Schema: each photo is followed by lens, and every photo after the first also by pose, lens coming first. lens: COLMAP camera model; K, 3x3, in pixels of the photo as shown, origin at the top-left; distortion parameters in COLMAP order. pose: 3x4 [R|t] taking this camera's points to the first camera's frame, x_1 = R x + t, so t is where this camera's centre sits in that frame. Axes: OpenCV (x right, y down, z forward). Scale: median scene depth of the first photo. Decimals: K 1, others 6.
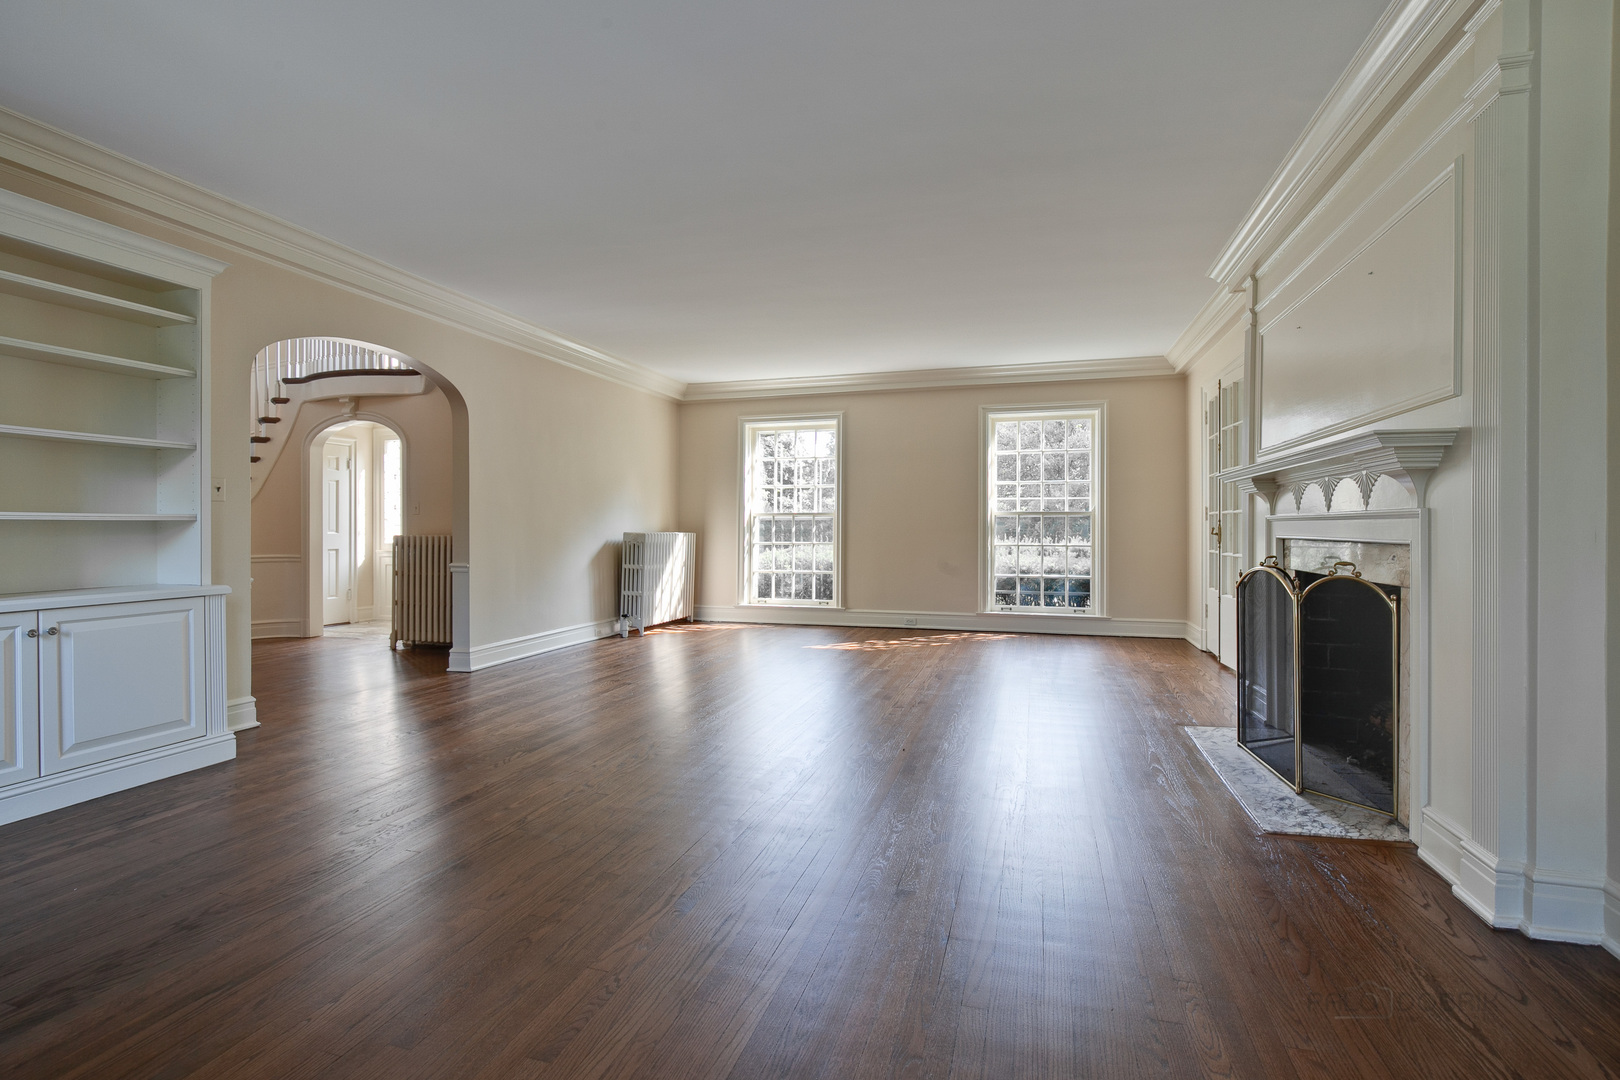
lens RADIAL K [[738.1, 0, 806.2], [0, 738.1, 532.6], [0, 0, 1]] dist [-0.002111, 0.001576]
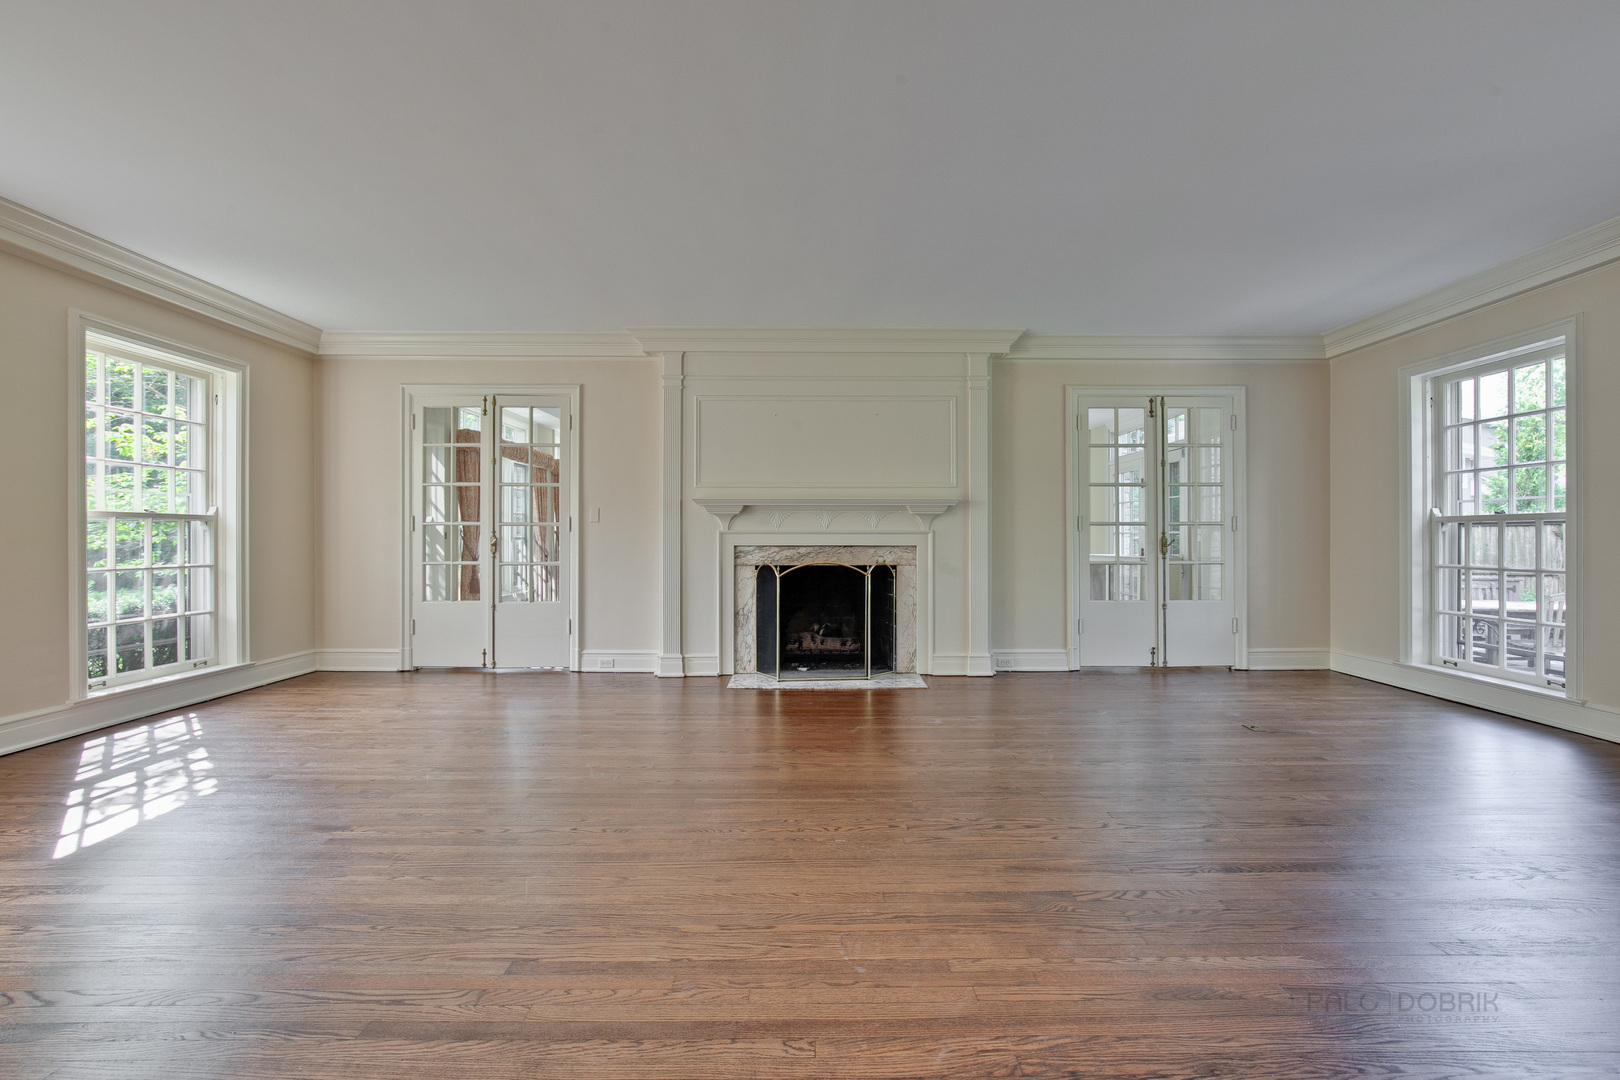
lens RADIAL K [[738.1, 0, 818.5], [0, 738.1, 530.0], [0, 0, 1]] dist [-0.002111, 0.001576]
pose [[-0.306577, 0.010279, 0.951790, -0.570591], [0.006490, 0.999941, -0.008708, -0.007754], [-0.951824, 0.003507, -0.306626, 0.871622]]
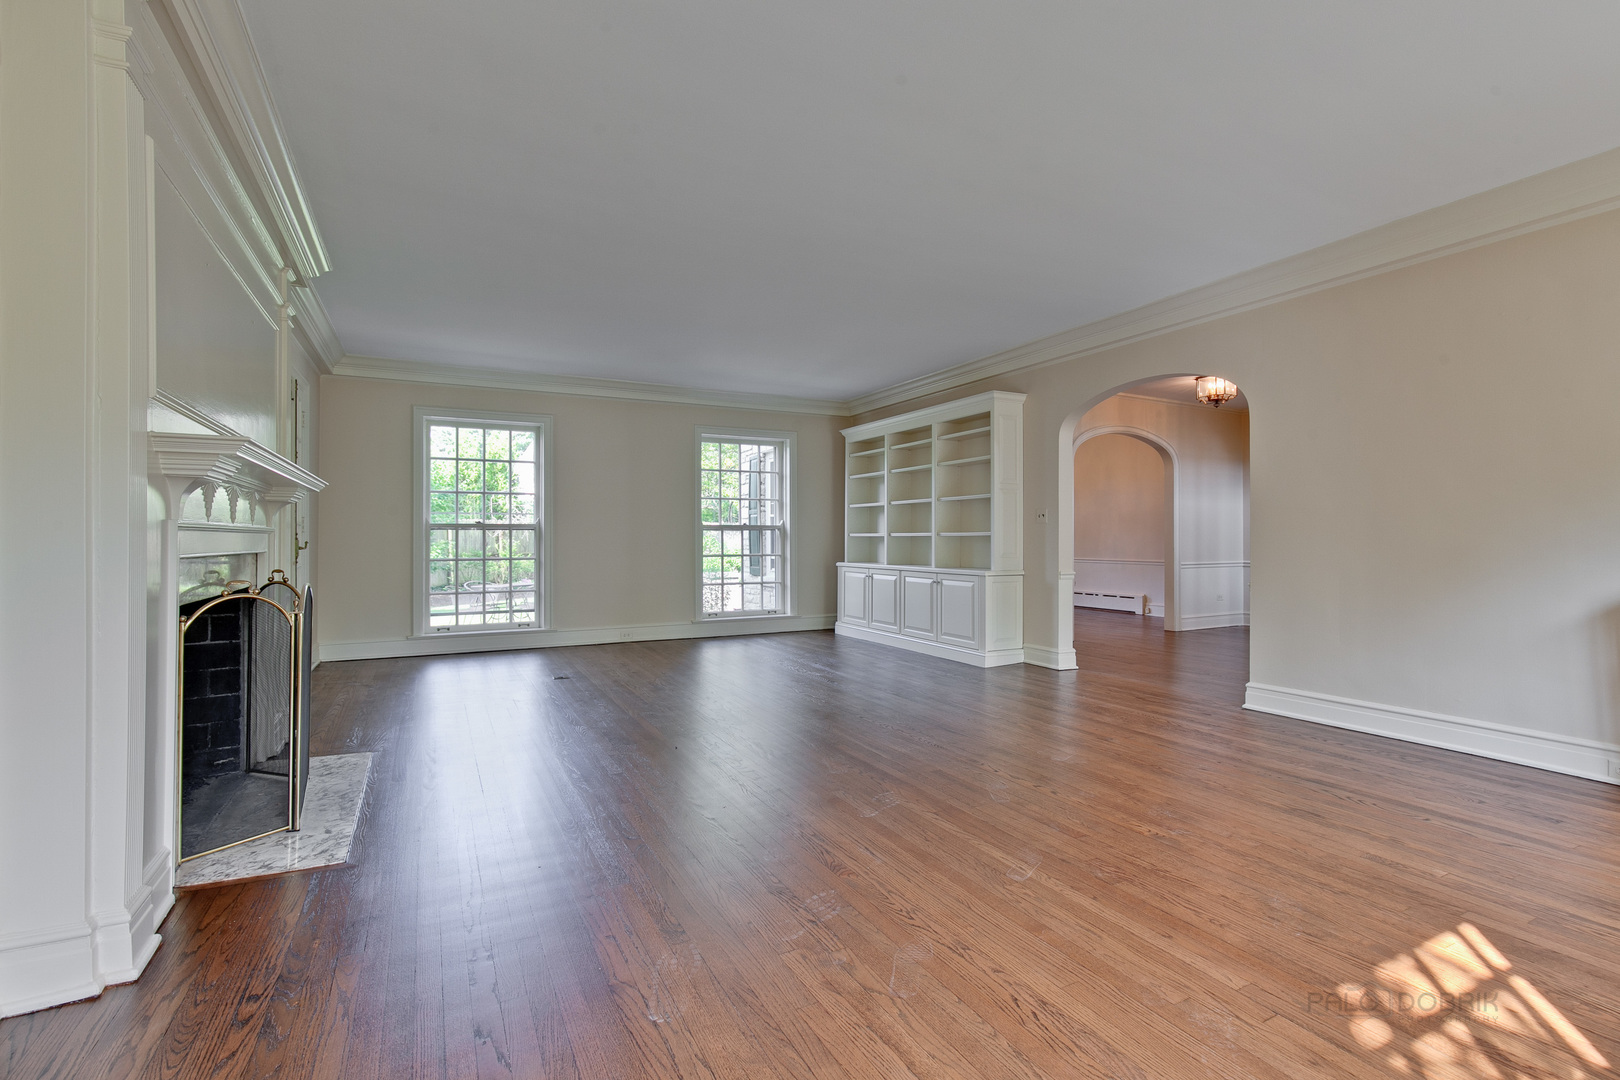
lens RADIAL K [[738.1, 0, 814.2], [0, 738.1, 545.5], [0, 0, 1]] dist [-0.002111, 0.001576]
pose [[-0.711825, 0.006856, -0.702324, 0.464115], [-0.002767, 0.999917, 0.012566, -0.007875], [0.702352, 0.010888, -0.711747, 1.197520]]
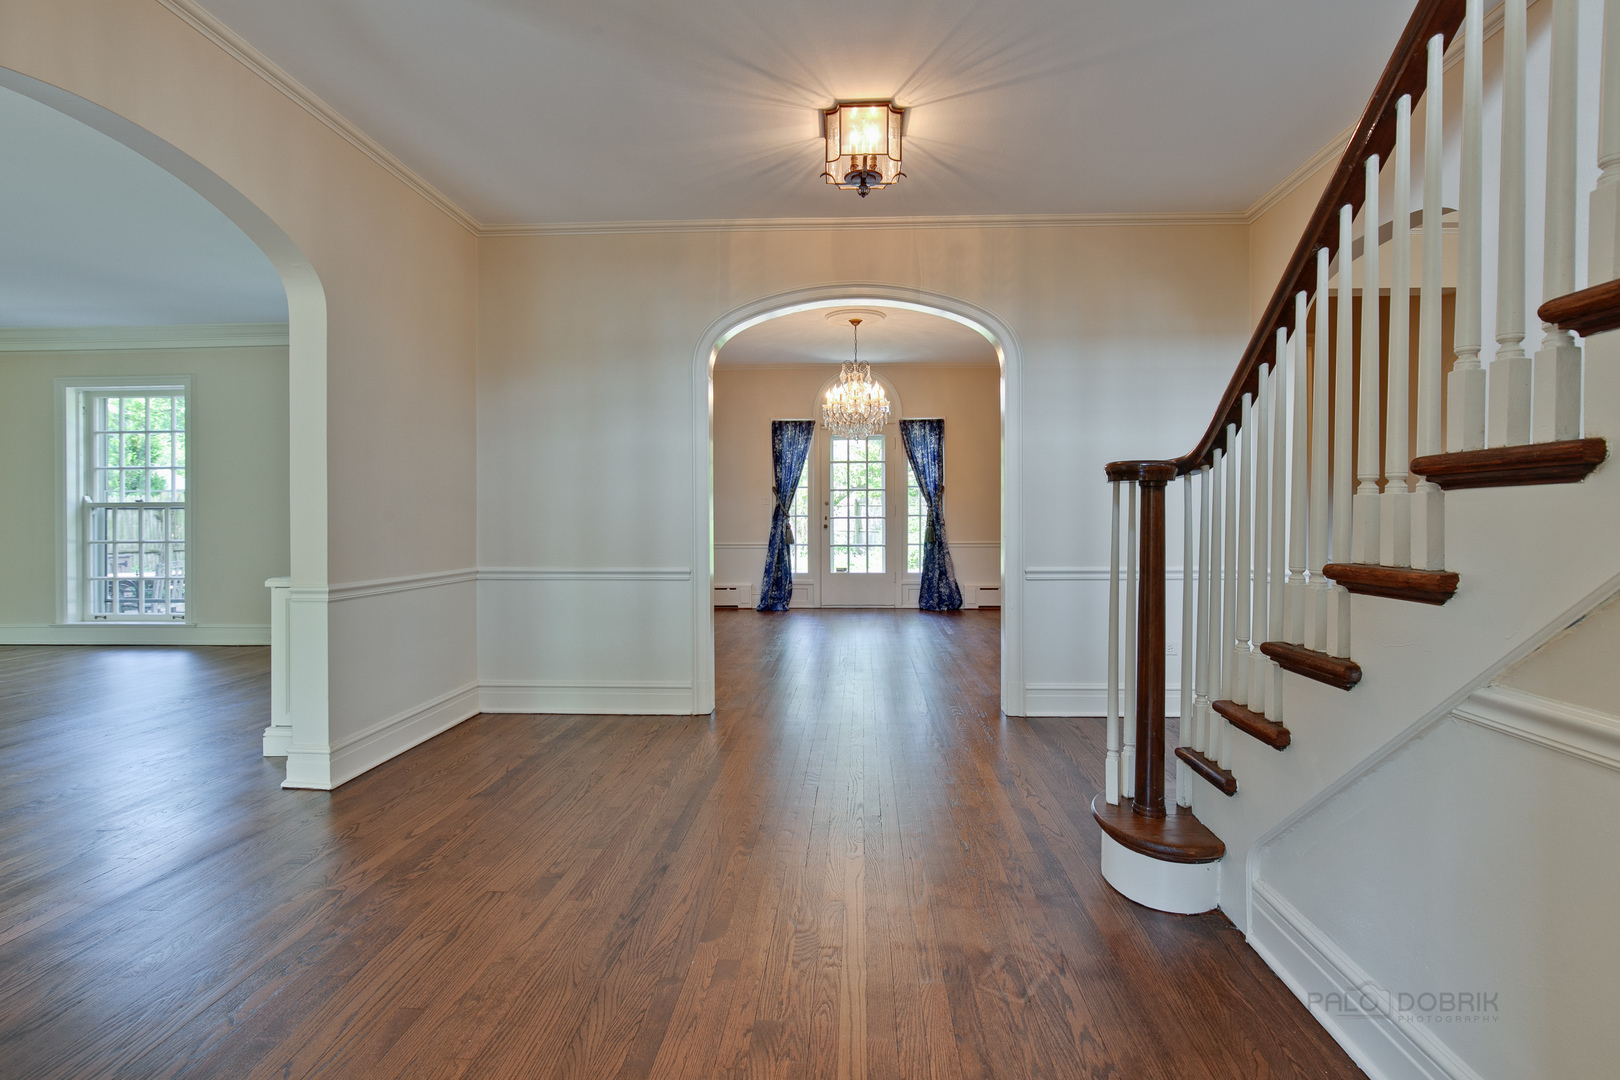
lens RADIAL K [[738.1, 0, 815.4], [0, 738.1, 514.6], [0, 0, 1]] dist [-0.002111, 0.001576]
pose [[-0.965096, 0.008349, -0.261762, -0.729157], [0.006791, 0.999953, 0.006854, -0.009017], [0.261807, 0.004838, -0.965108, 1.271158]]
